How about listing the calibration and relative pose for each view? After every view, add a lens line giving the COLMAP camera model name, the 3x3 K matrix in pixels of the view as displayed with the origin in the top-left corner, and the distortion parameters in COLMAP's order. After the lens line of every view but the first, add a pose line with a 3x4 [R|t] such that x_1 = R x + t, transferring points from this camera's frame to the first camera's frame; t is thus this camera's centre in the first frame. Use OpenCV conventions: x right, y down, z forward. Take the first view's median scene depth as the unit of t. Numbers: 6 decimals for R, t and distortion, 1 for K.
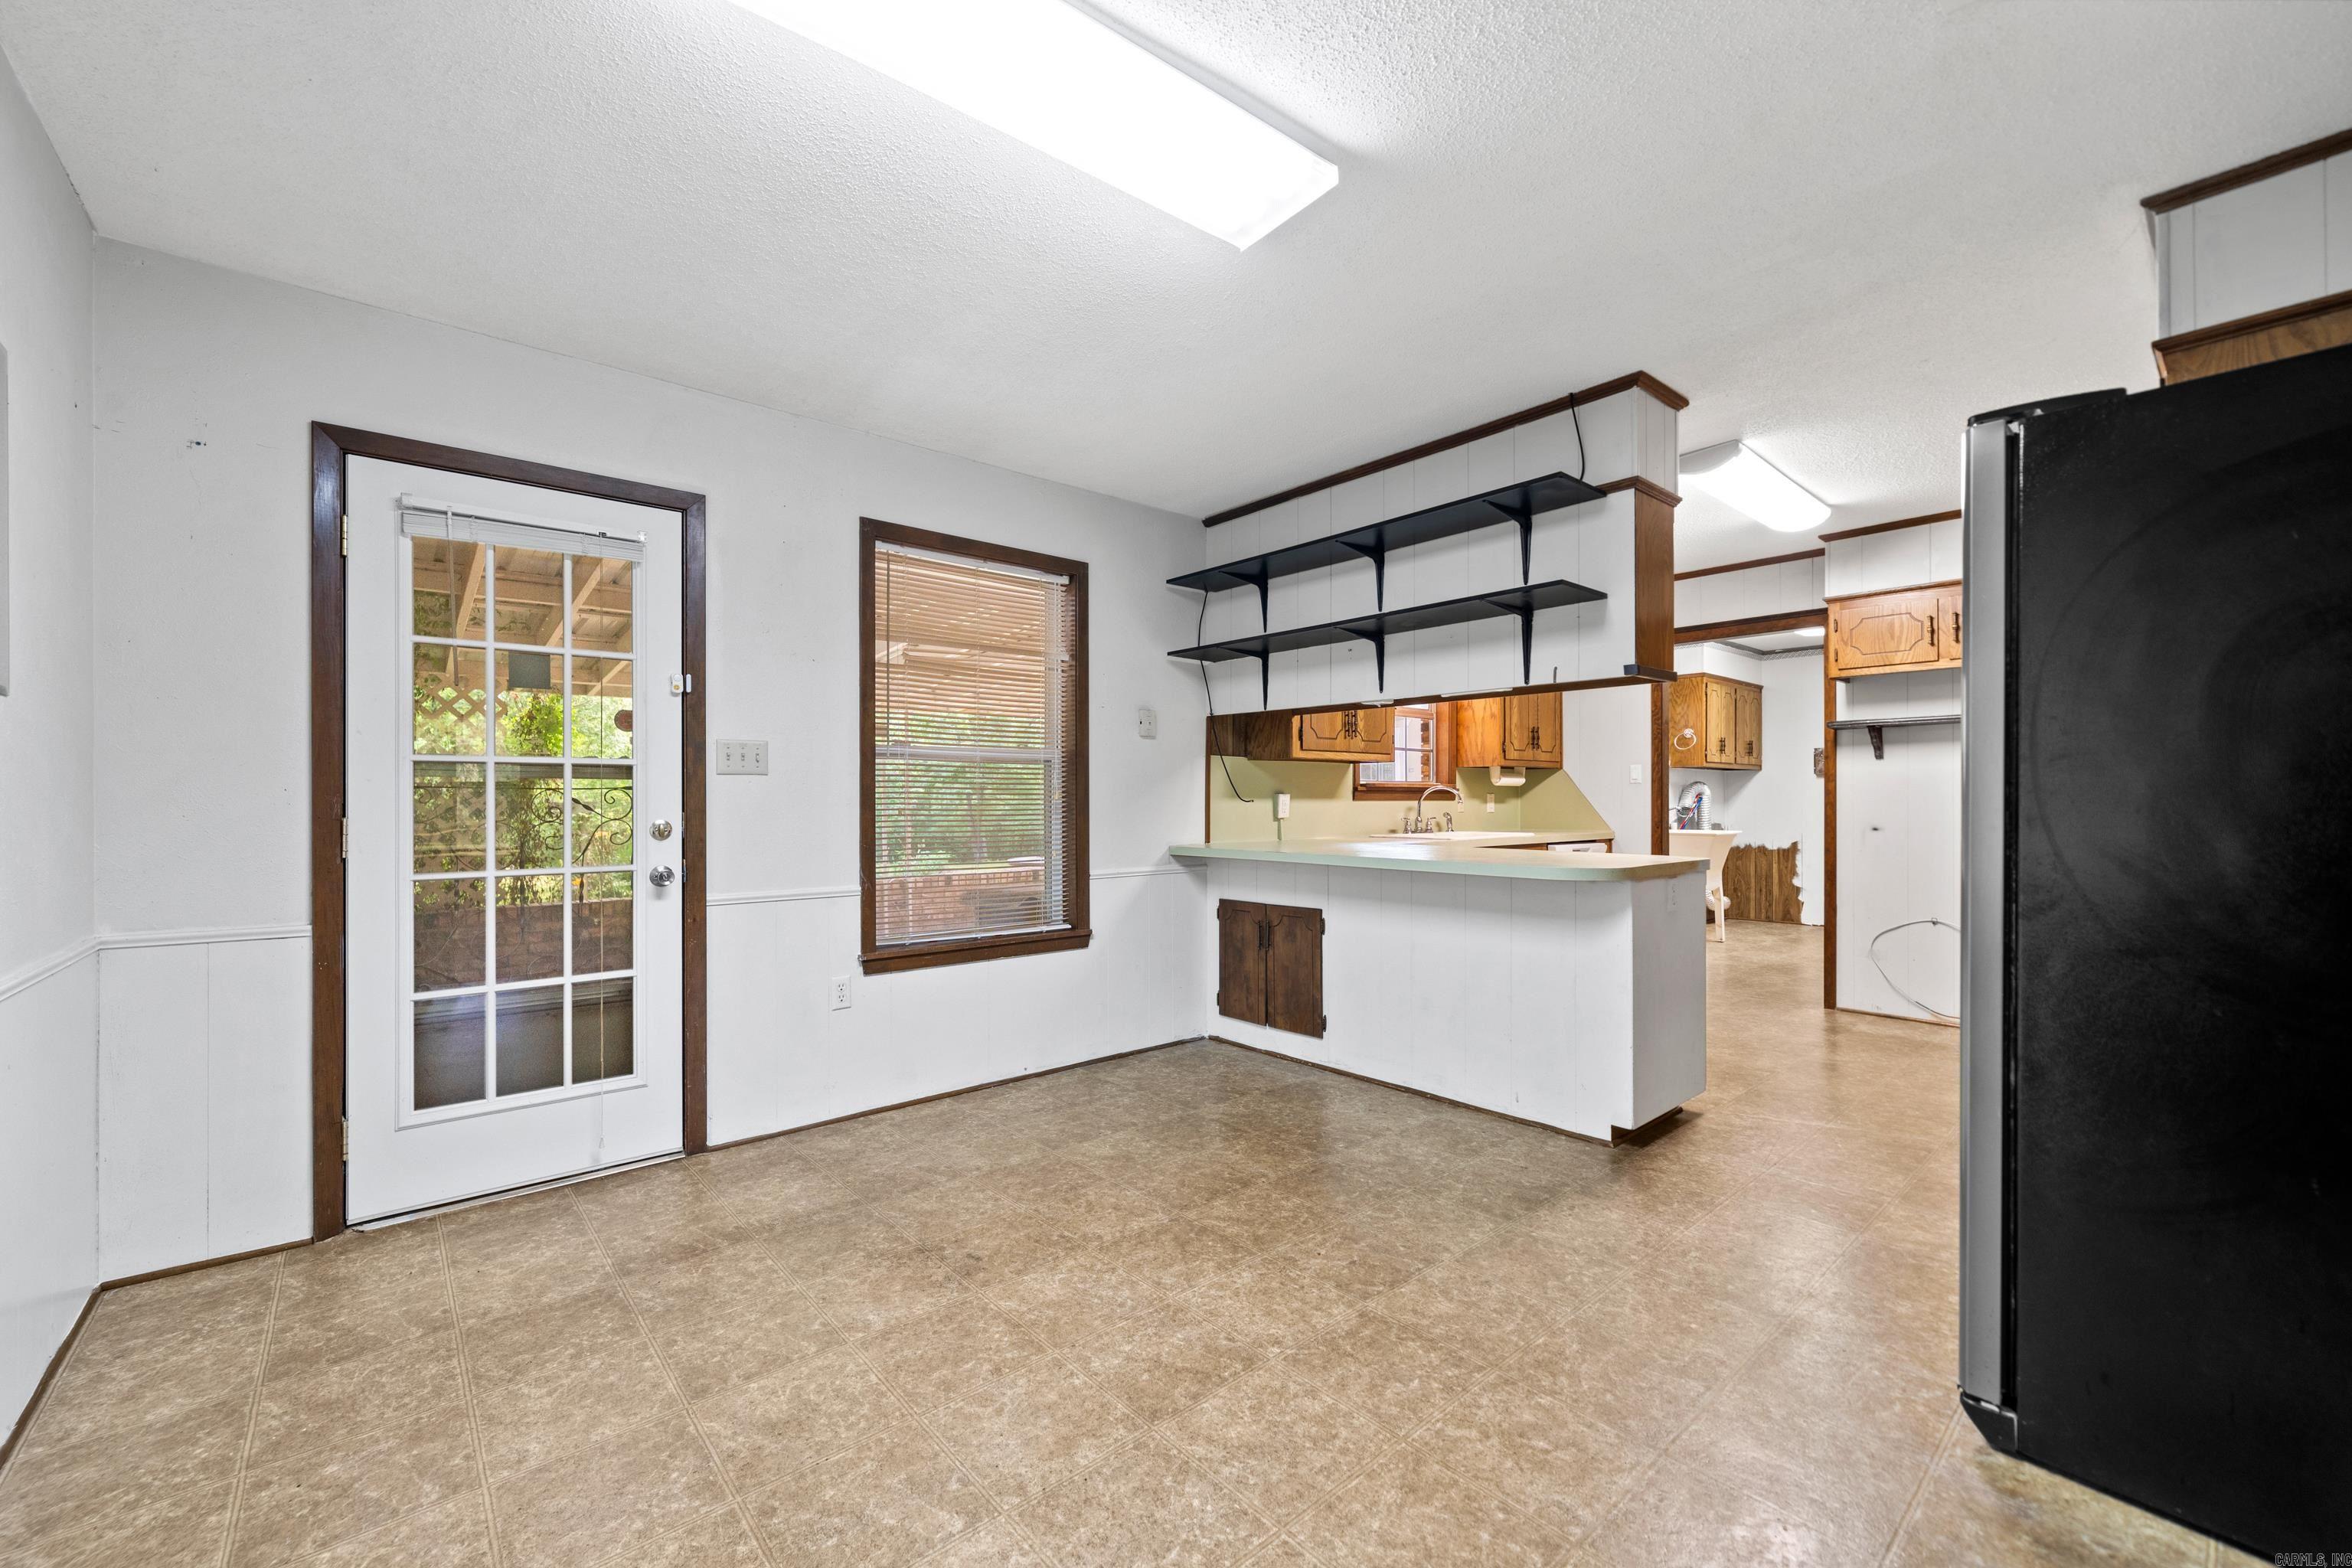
lens RADIAL K [[919.1, 0, 1173.4], [0, 919.1, 790.2], [0, 0, 1]] dist [-0.001283, -0.000065]
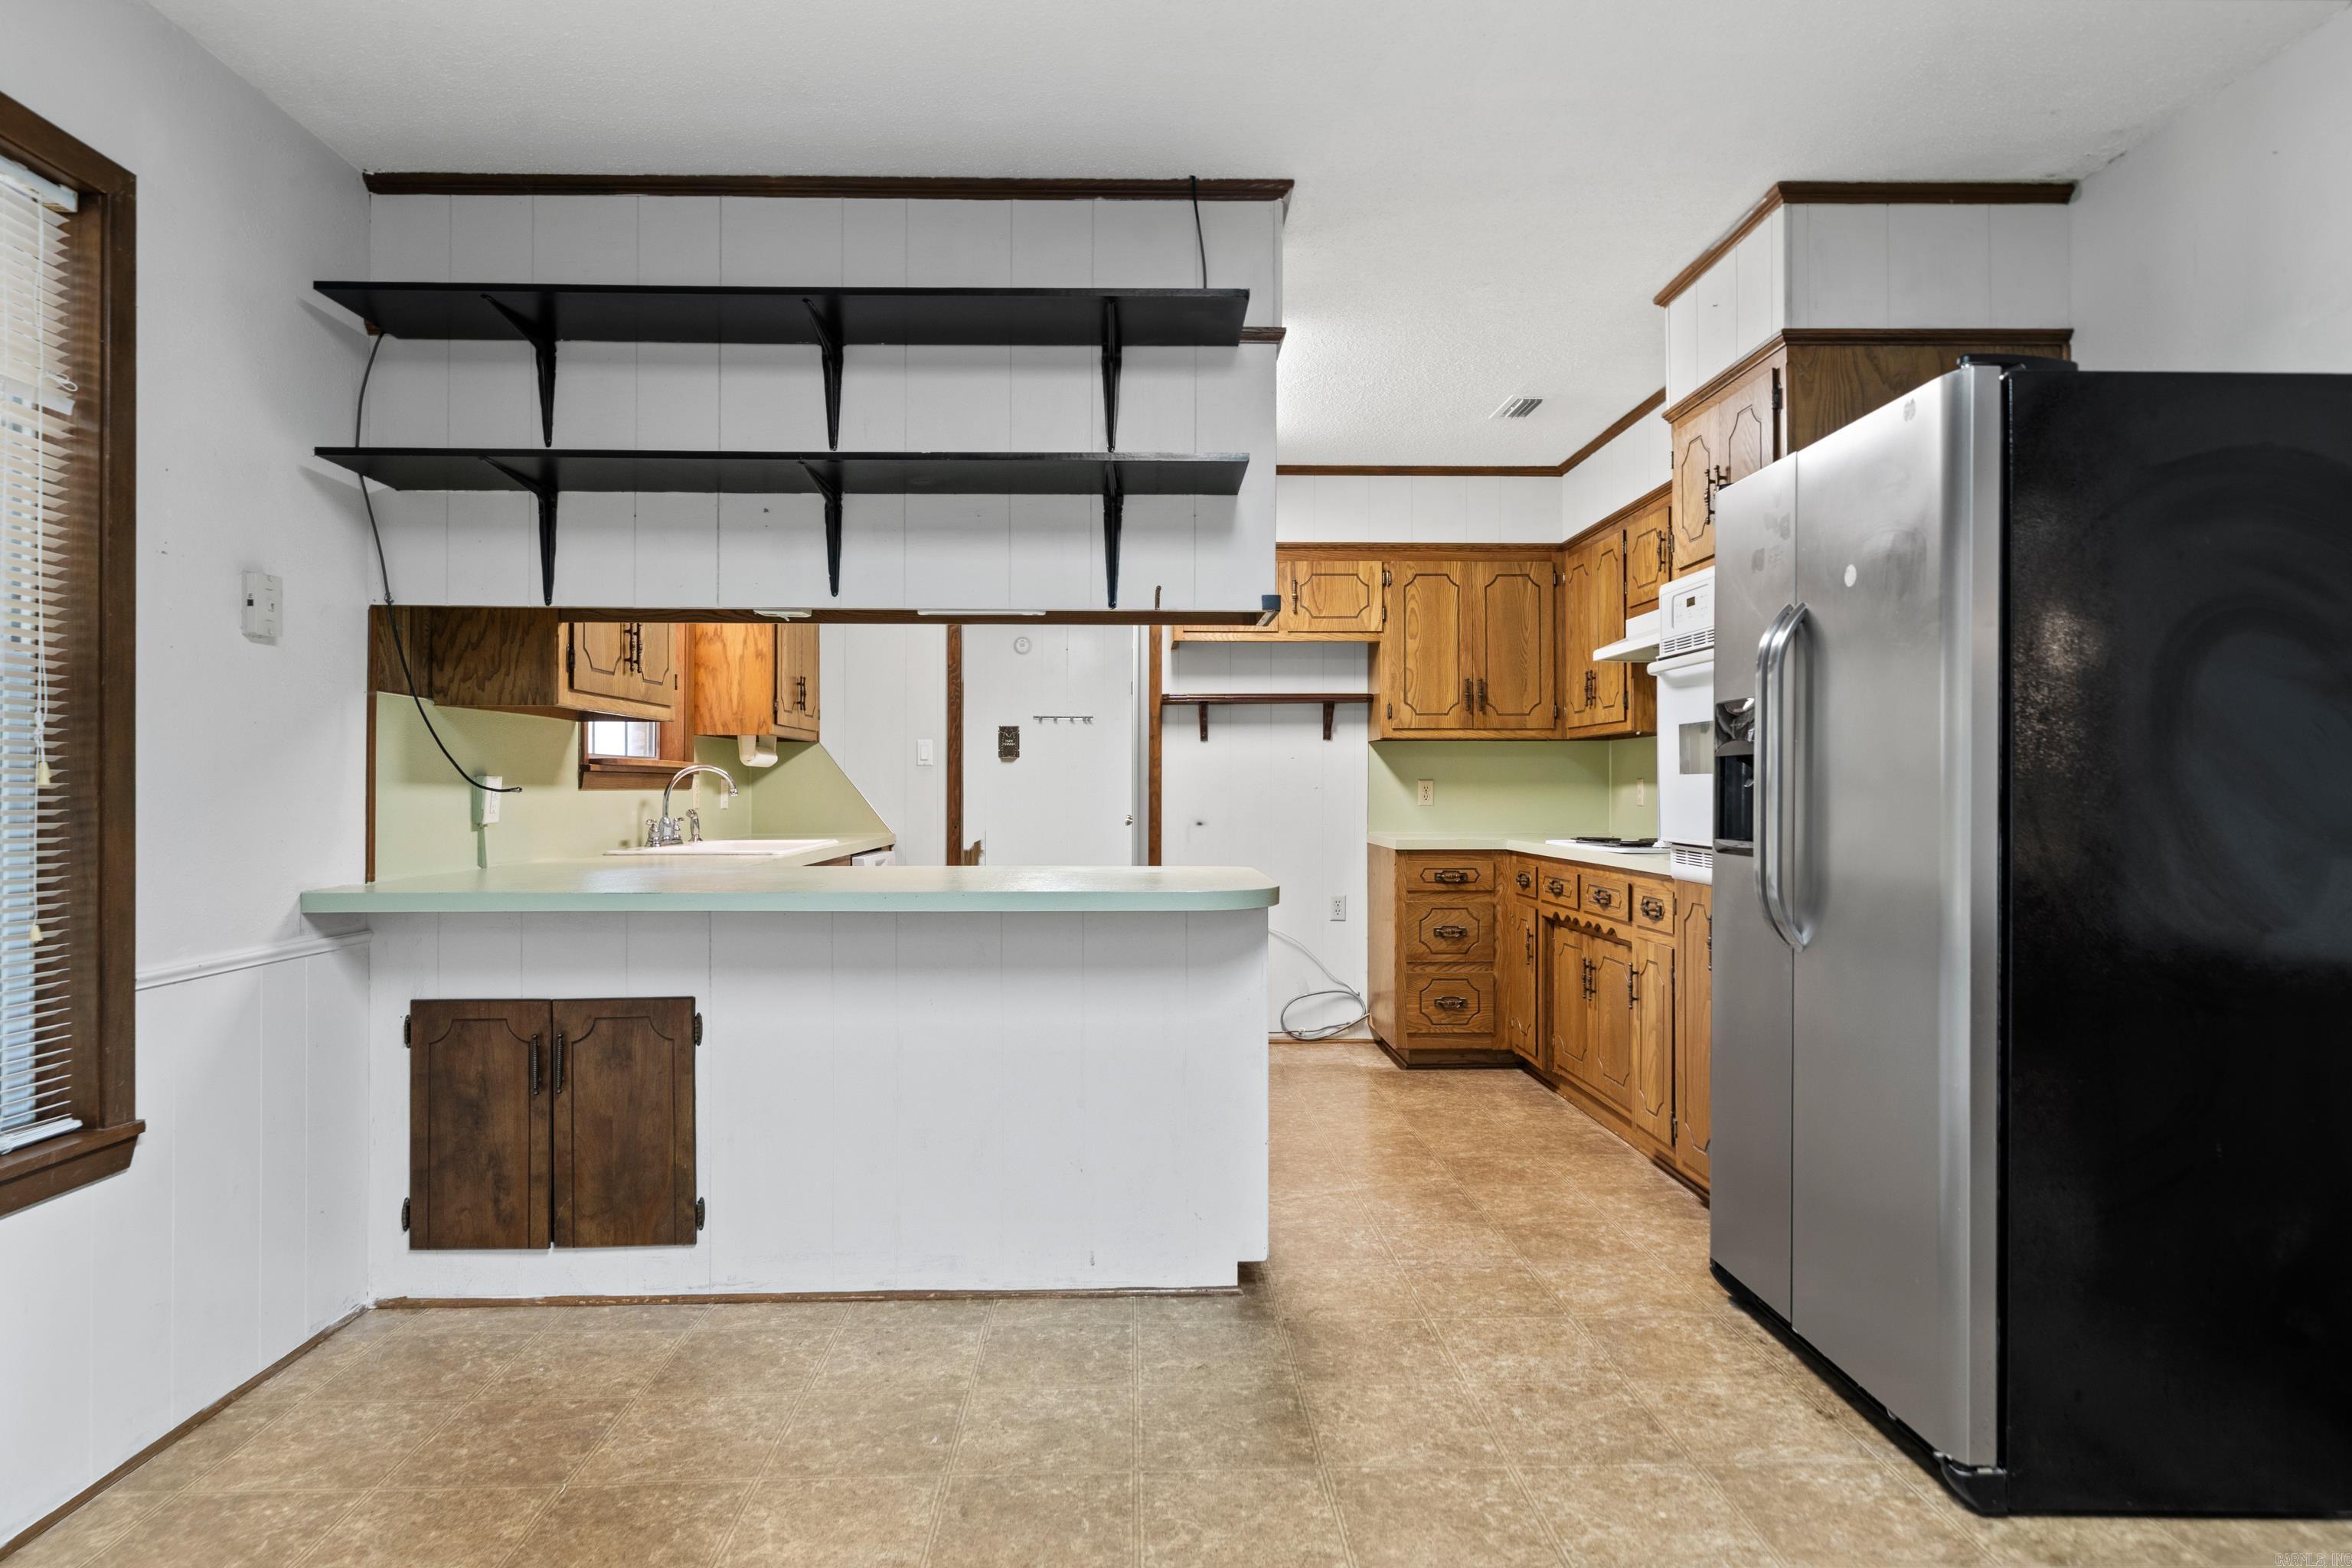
lens RADIAL K [[1313.8, 0, 1152.5], [0, 1313.8, 779.8], [0, 0, 1]] dist [0.002884, 0.000057]
pose [[0.643798, 0.006628, 0.765167, -0.239649], [-0.009541, 0.999954, -0.000634, 0.003801], [-0.765136, -0.006892, 0.643832, 0.313986]]
